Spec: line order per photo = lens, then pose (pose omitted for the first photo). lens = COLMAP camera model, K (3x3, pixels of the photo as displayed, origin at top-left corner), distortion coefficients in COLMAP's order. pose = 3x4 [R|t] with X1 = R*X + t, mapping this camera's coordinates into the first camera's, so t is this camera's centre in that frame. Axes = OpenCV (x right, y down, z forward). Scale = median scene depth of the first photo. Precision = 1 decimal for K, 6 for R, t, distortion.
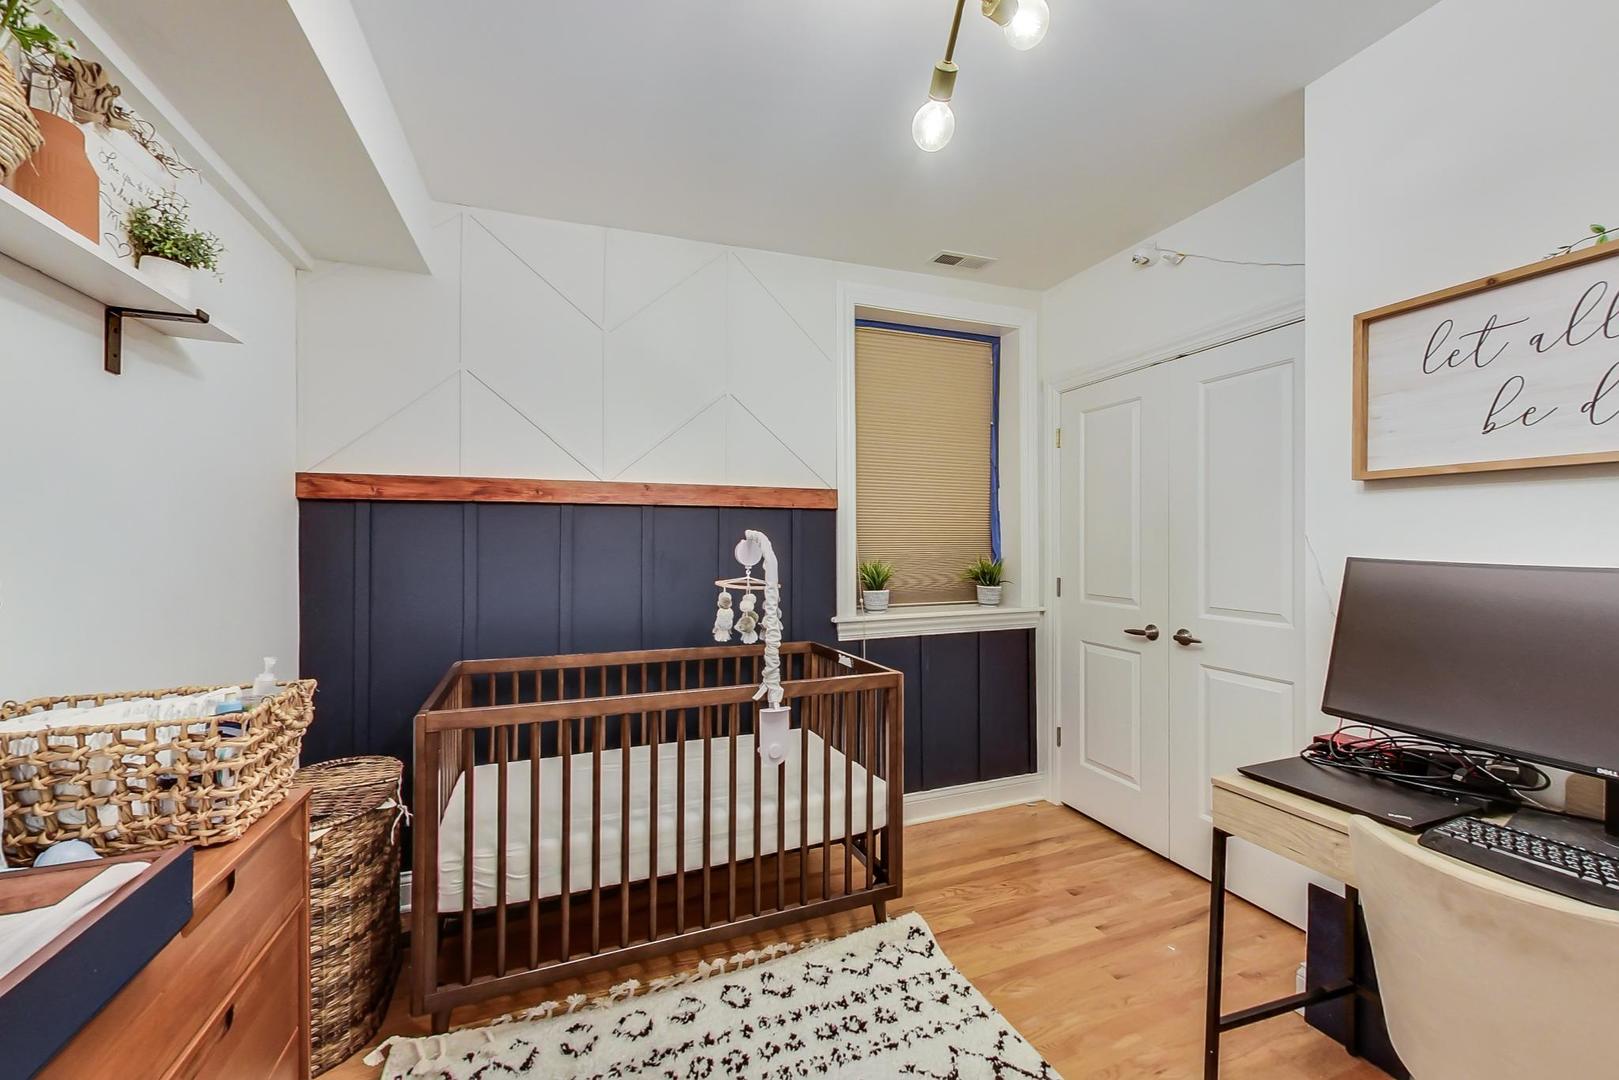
lens RADIAL K [[632.6, 0, 812.1], [0, 632.6, 538.1], [0, 0, 1]] dist [0.000837, -0.000050]
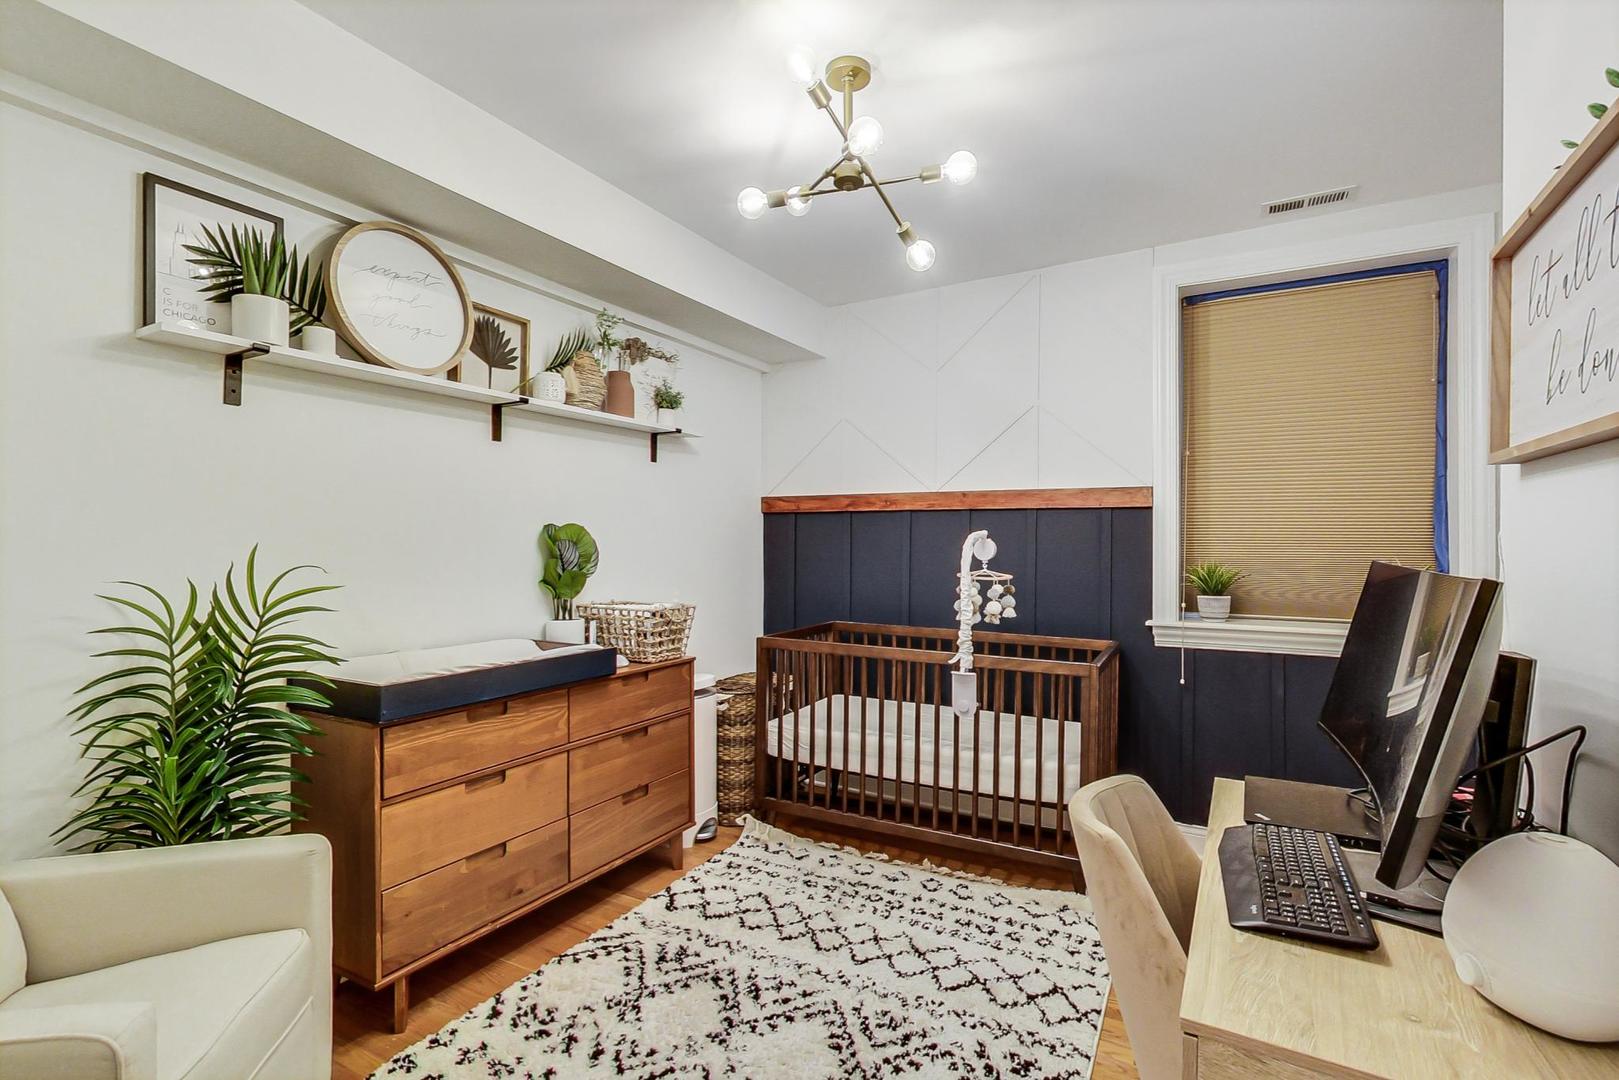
lens RADIAL K [[772.6, 0, 807.7], [0, 772.6, 540.6], [0, 0, 1]] dist [-0.015399, -0.000016]
pose [[0.633086, 0.004053, -0.774070, 0.906752], [-0.002498, 0.999992, 0.003193, 0.003214], [0.774077, -0.000088, 0.633091, -0.203415]]
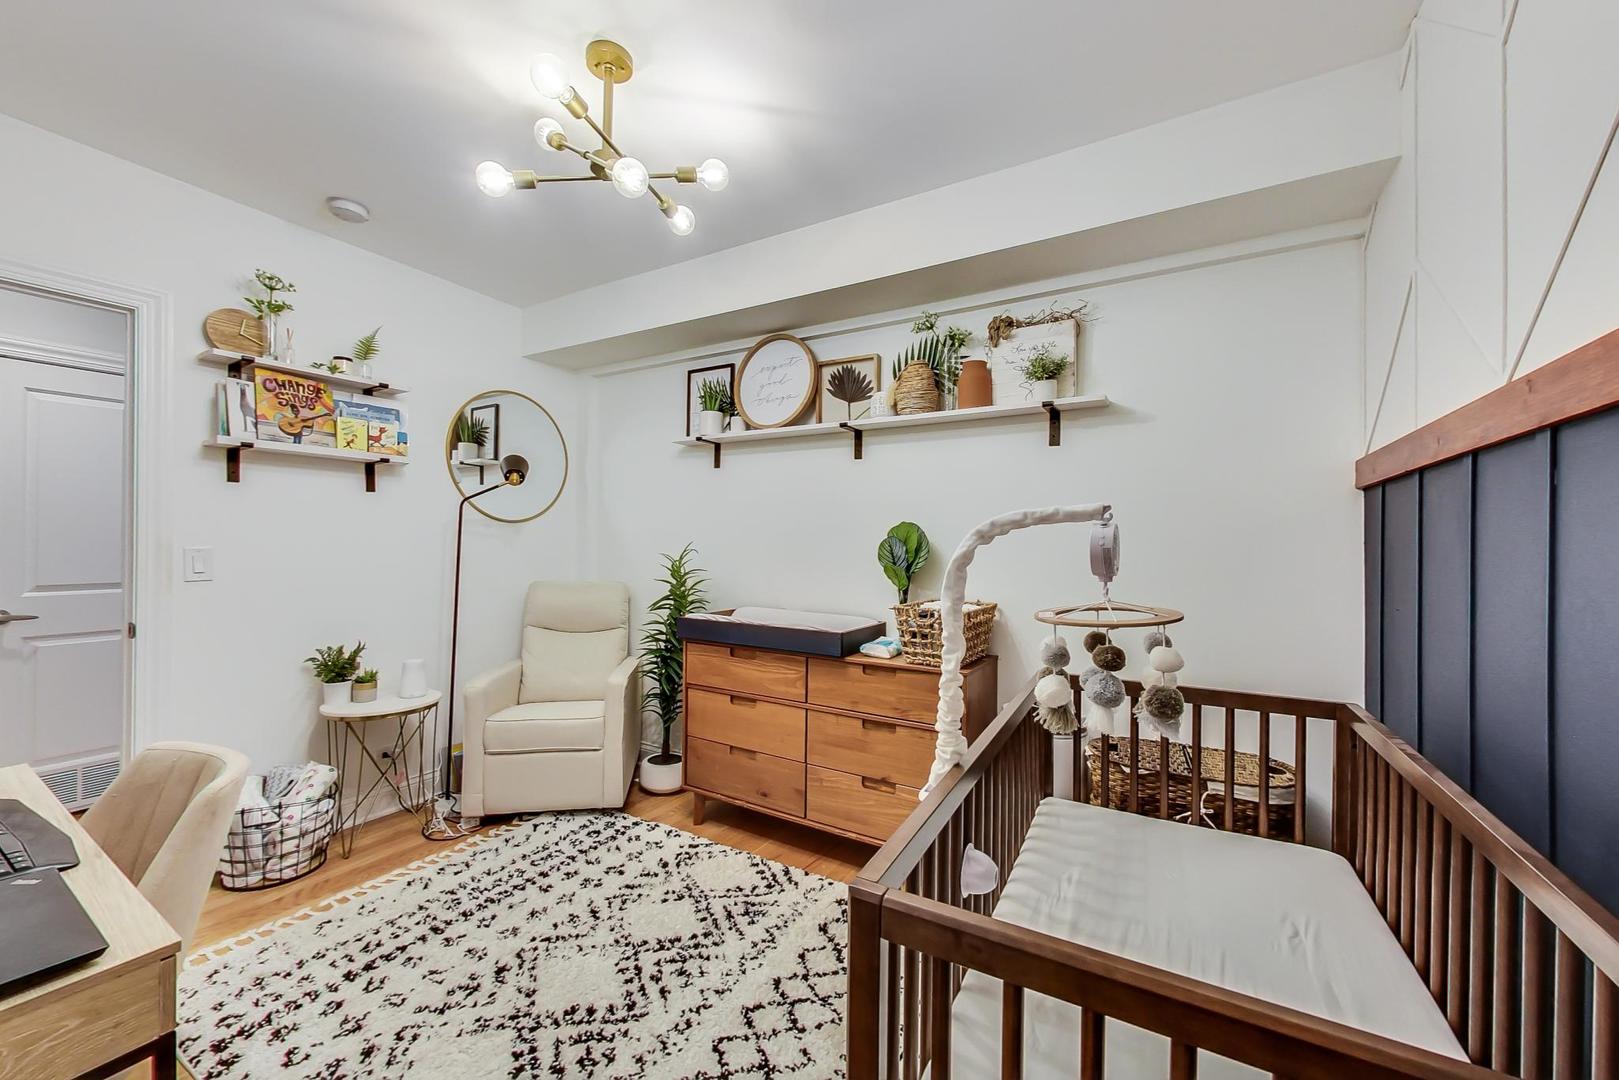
lens RADIAL K [[632.6, 0, 809.7], [0, 632.6, 542.9], [0, 0, 1]] dist [0.000837, -0.000050]
pose [[-0.802838, -0.007608, -0.596149, 0.406650], [-0.008150, 0.999965, -0.001787, 0.024309], [0.596142, 0.003424, -0.802872, 1.389055]]
